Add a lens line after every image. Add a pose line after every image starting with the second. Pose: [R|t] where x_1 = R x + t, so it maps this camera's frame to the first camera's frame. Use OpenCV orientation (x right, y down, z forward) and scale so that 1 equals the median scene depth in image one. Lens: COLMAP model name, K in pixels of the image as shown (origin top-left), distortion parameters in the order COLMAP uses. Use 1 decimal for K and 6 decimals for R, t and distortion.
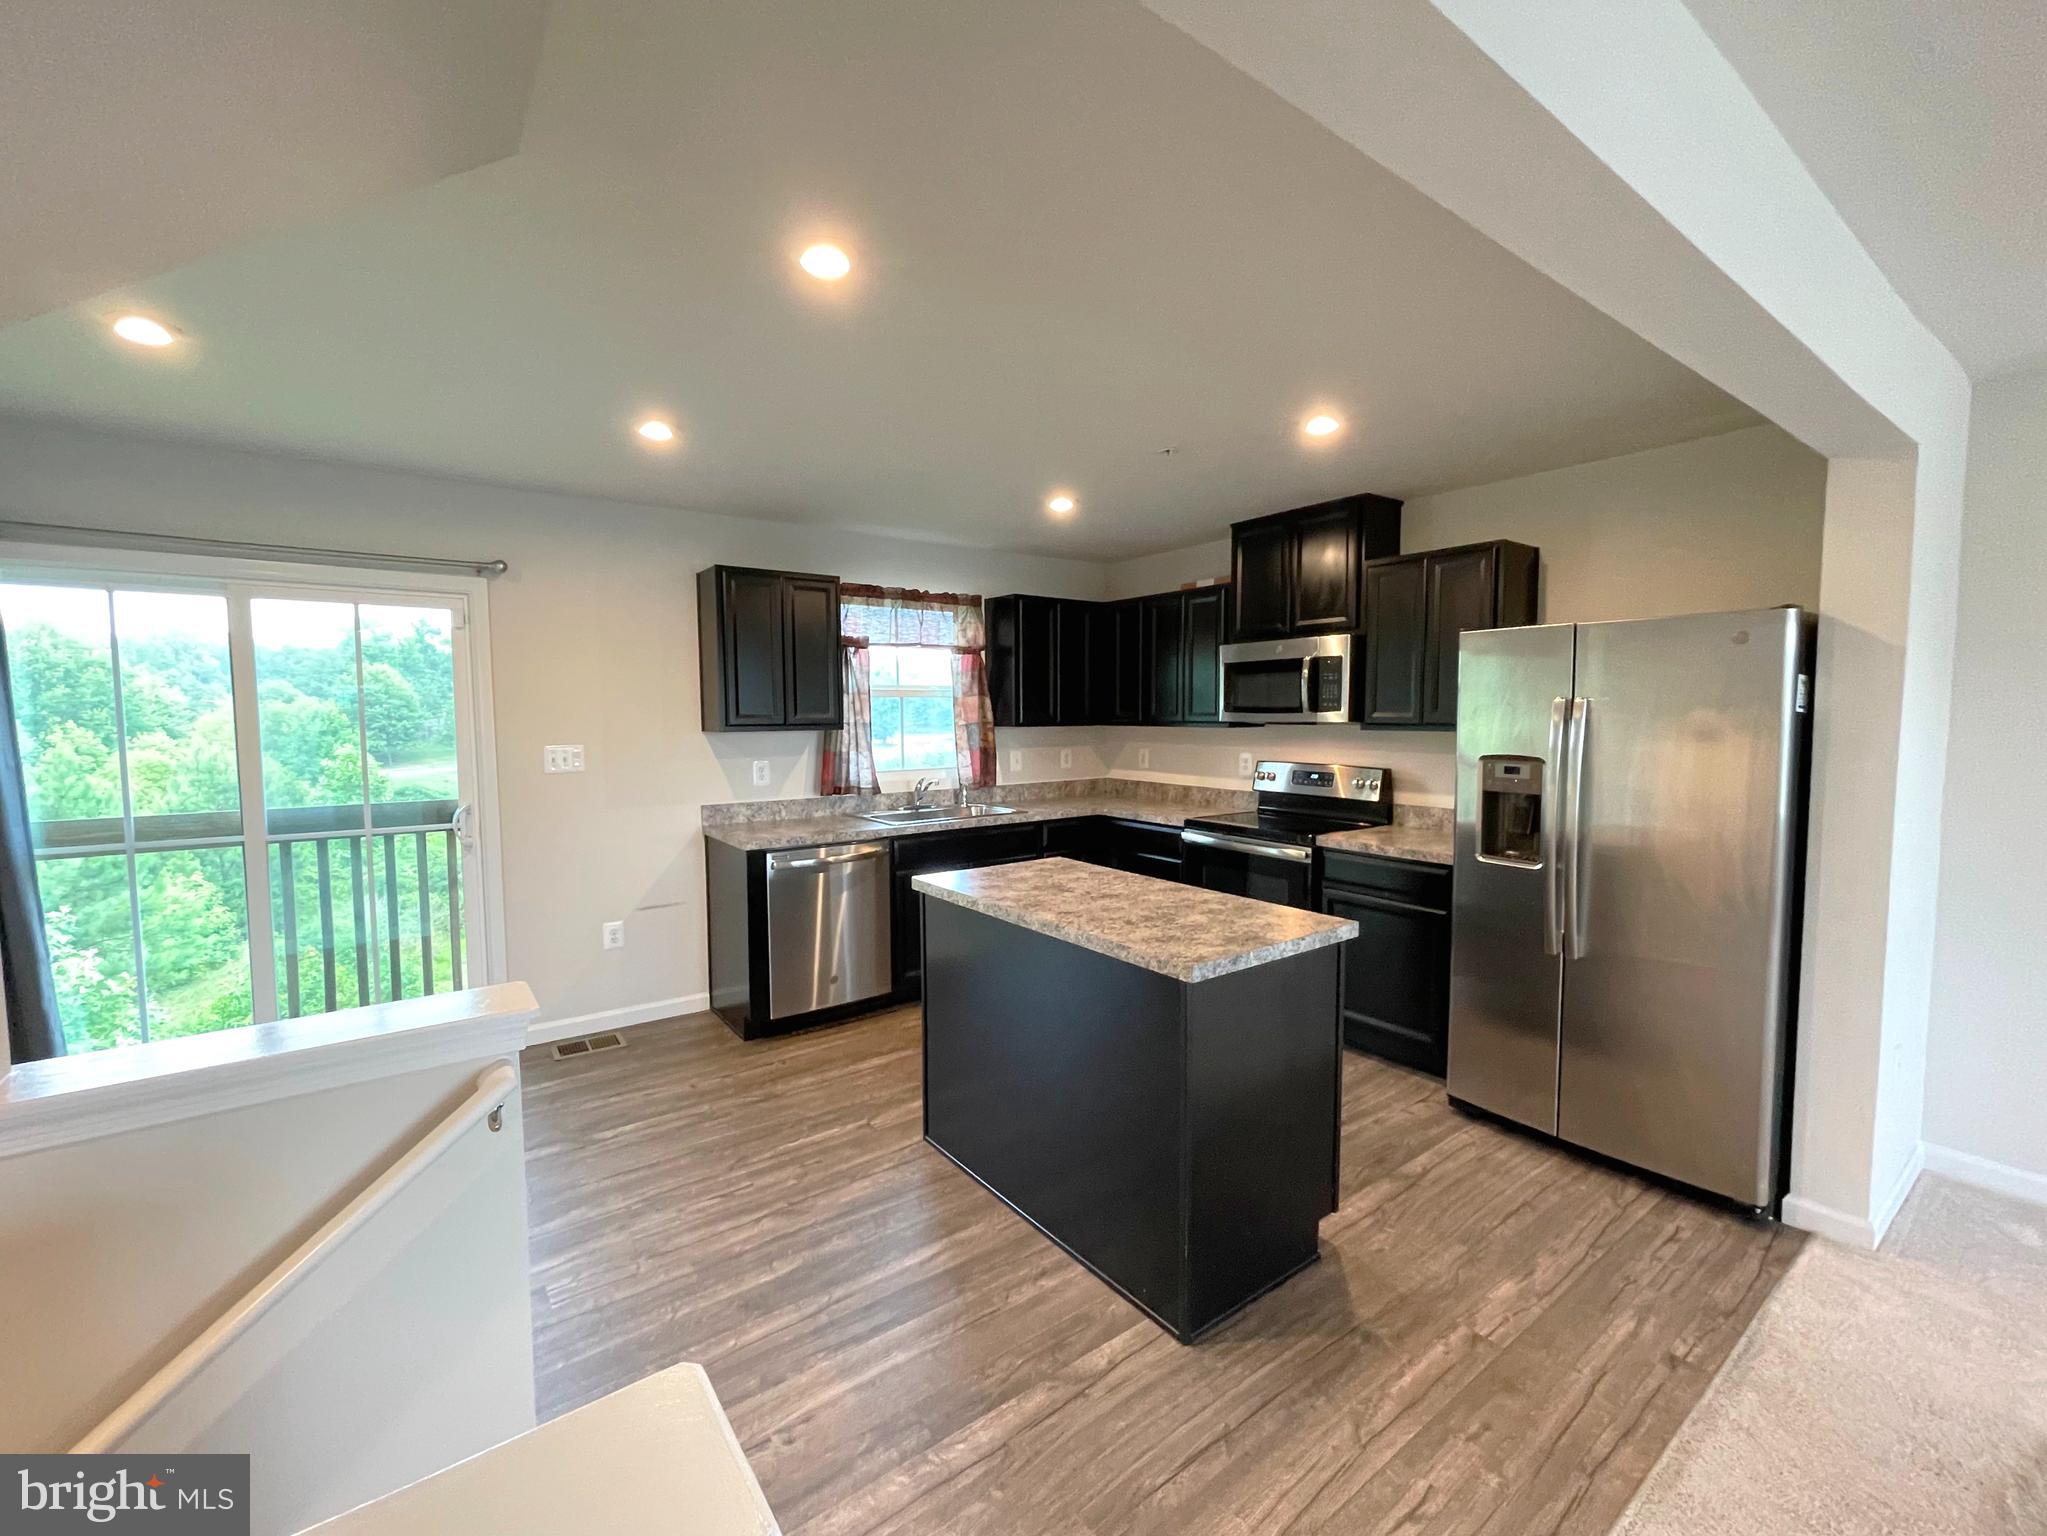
lens RADIAL K [[851.2, 0, 1016.9], [0, 851.2, 772.3], [0, 0, 1]] dist [-0.000993, -0.000026]
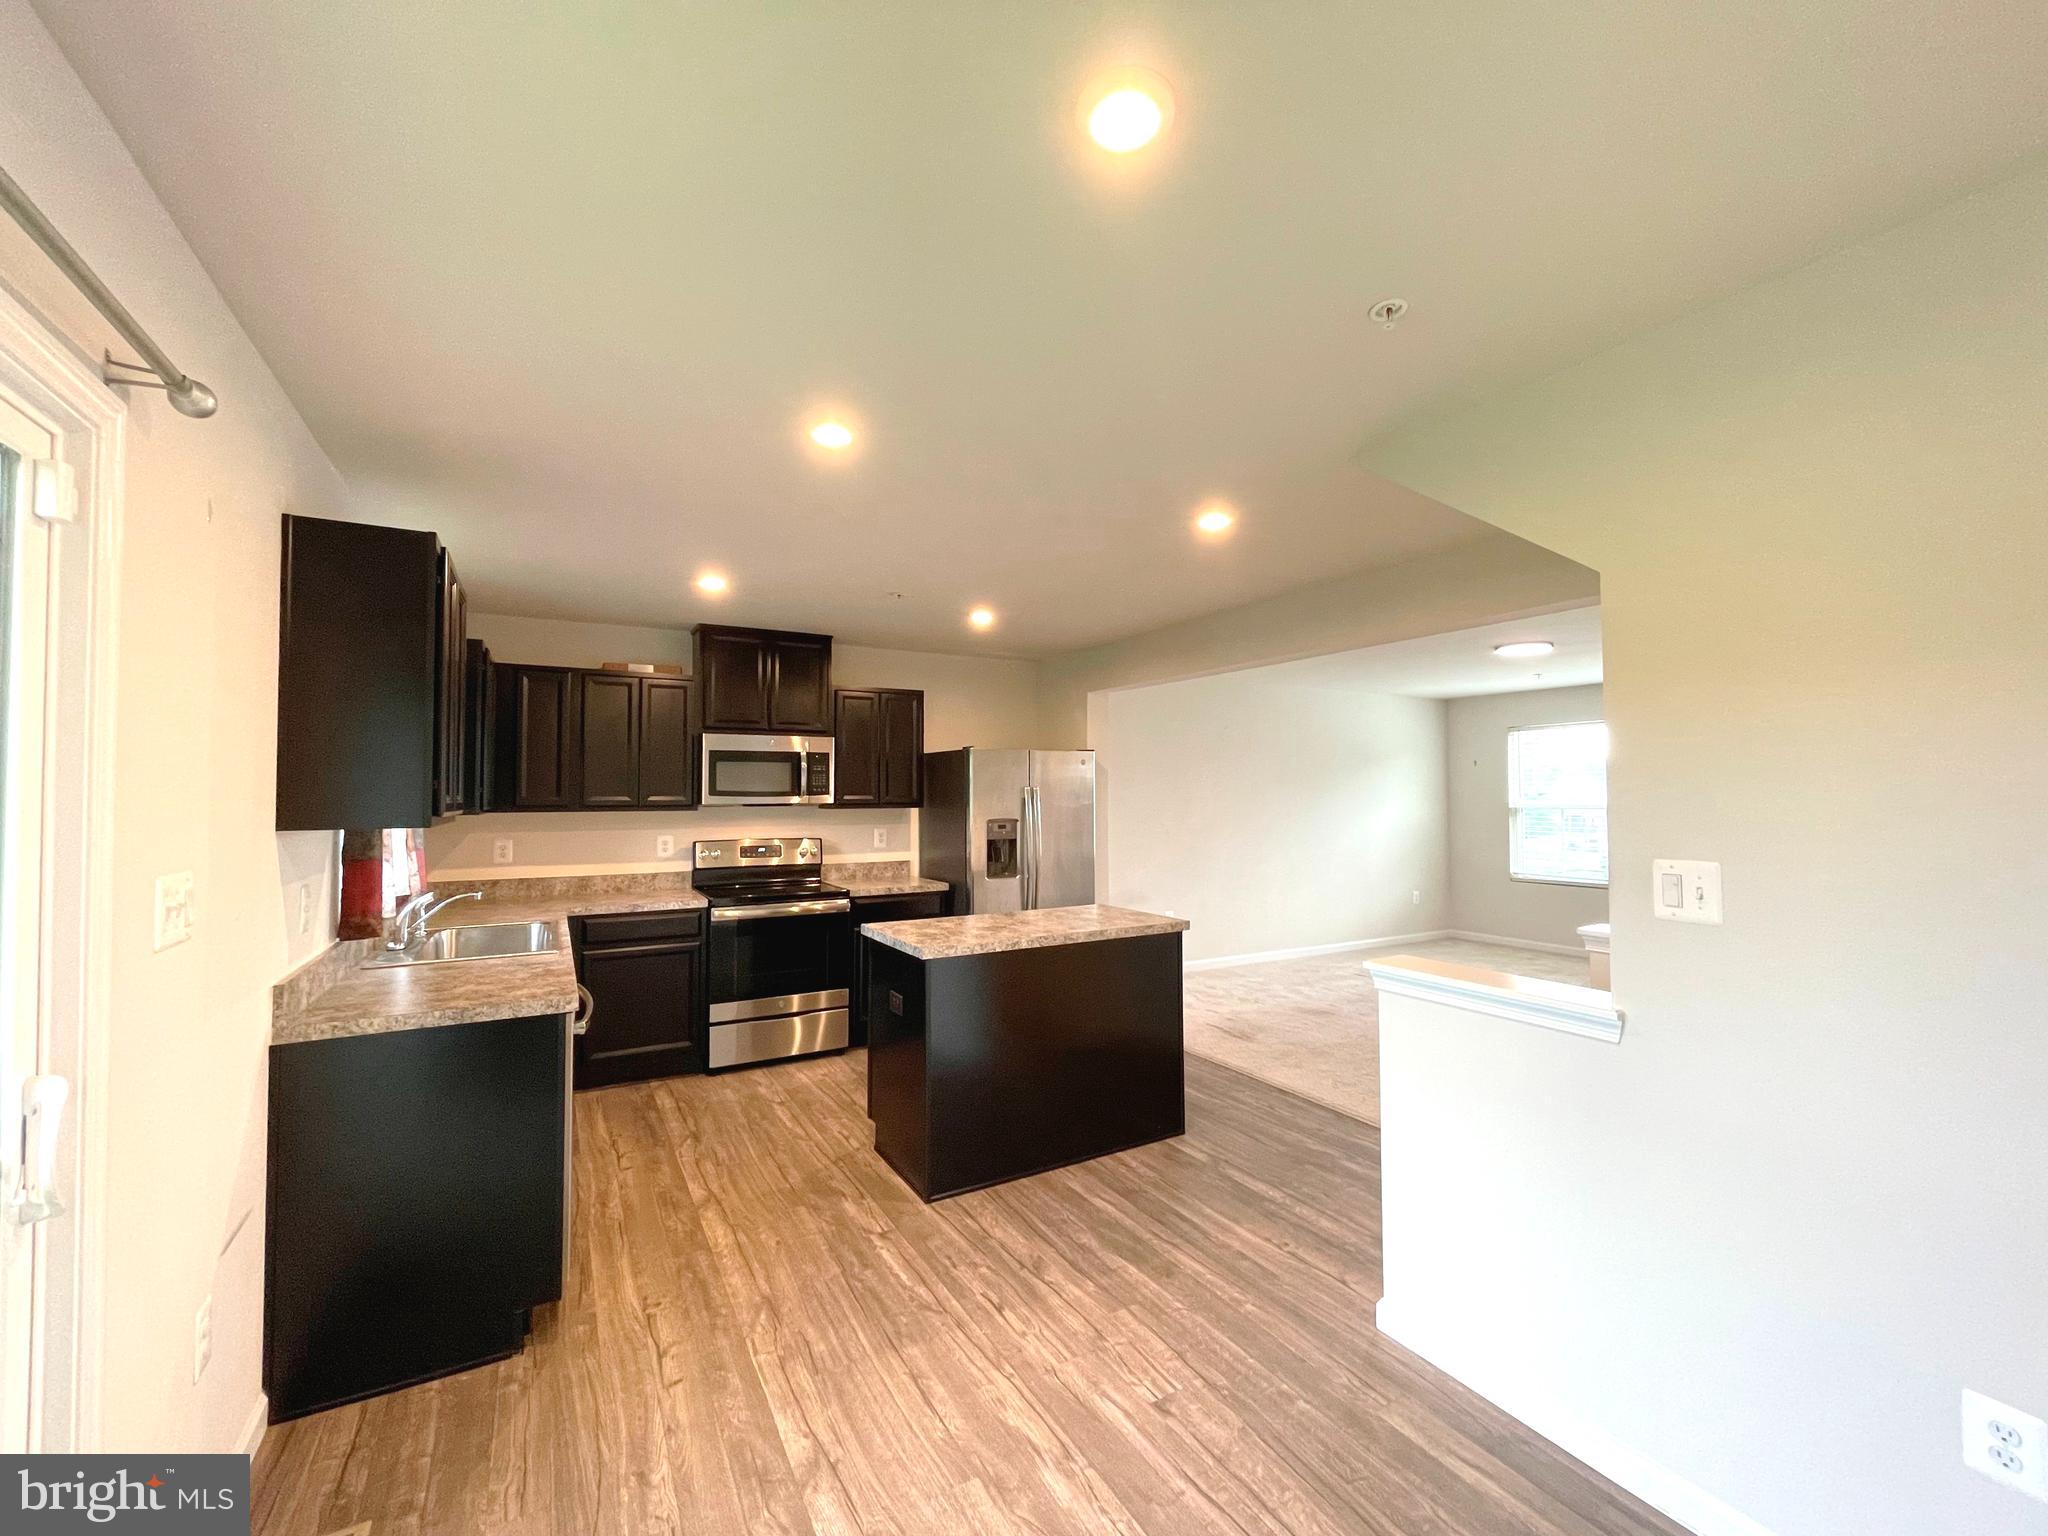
lens RADIAL K [[834.5, 0, 1025.5], [0, 834.5, 762.2], [0, 0, 1]] dist [0.000194, -0.000078]
pose [[0.104939, 0.043017, 0.993548, -0.814202], [0.075510, 0.995835, -0.051091, -0.030843], [-0.991608, 0.080384, 0.101253, 0.532285]]
